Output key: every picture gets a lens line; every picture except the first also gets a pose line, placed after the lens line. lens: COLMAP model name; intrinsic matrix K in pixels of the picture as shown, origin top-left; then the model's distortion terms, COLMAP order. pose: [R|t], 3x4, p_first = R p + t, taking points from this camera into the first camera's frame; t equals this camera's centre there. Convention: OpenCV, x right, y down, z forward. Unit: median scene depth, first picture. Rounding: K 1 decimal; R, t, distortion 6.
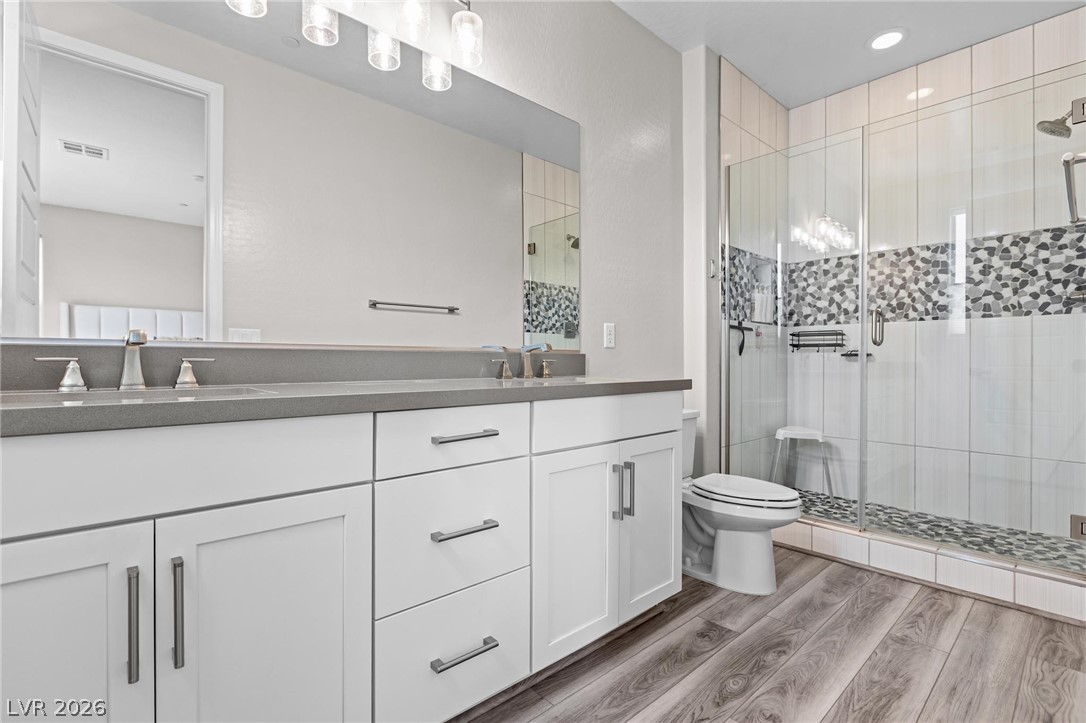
lens RADIAL K [[499.7, 0, 541.7], [0, 499.7, 361.4], [0, 0, 1]] dist [-0.006992, -0.001102]
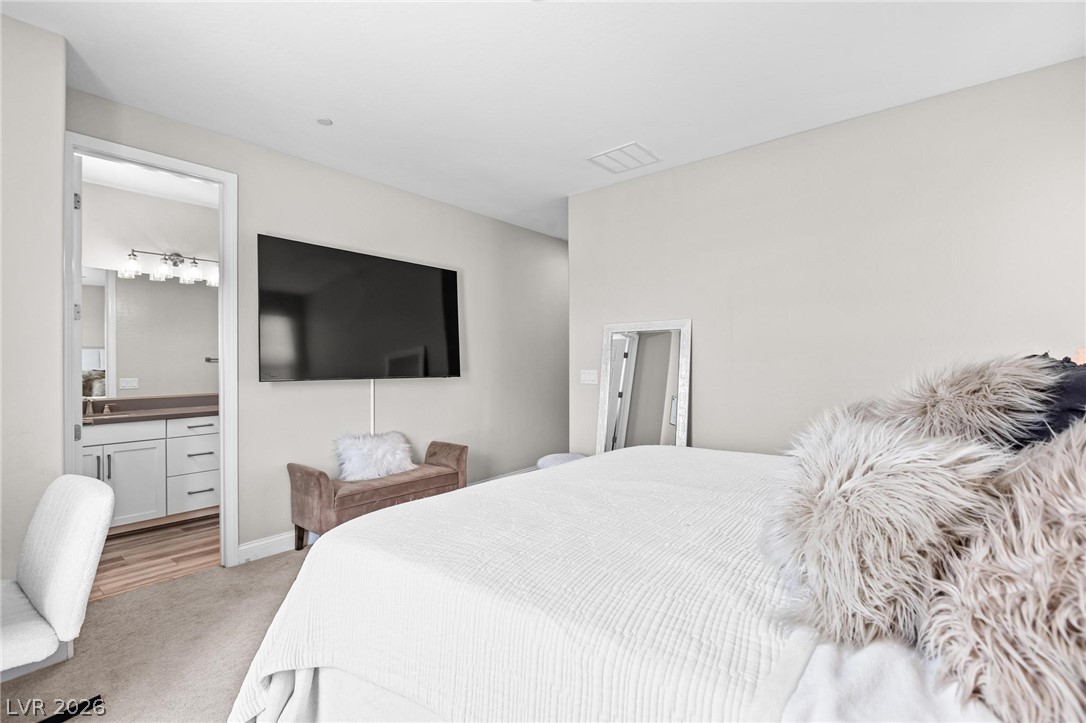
lens RADIAL K [[499.7, 0, 544.4], [0, 499.7, 360.0], [0, 0, 1]] dist [-0.006992, -0.001102]
pose [[0.988652, -0.009939, 0.149894, 1.687199], [0.010631, 0.999936, -0.003816, -0.262153], [-0.149847, 0.005366, 0.988695, -2.731573]]
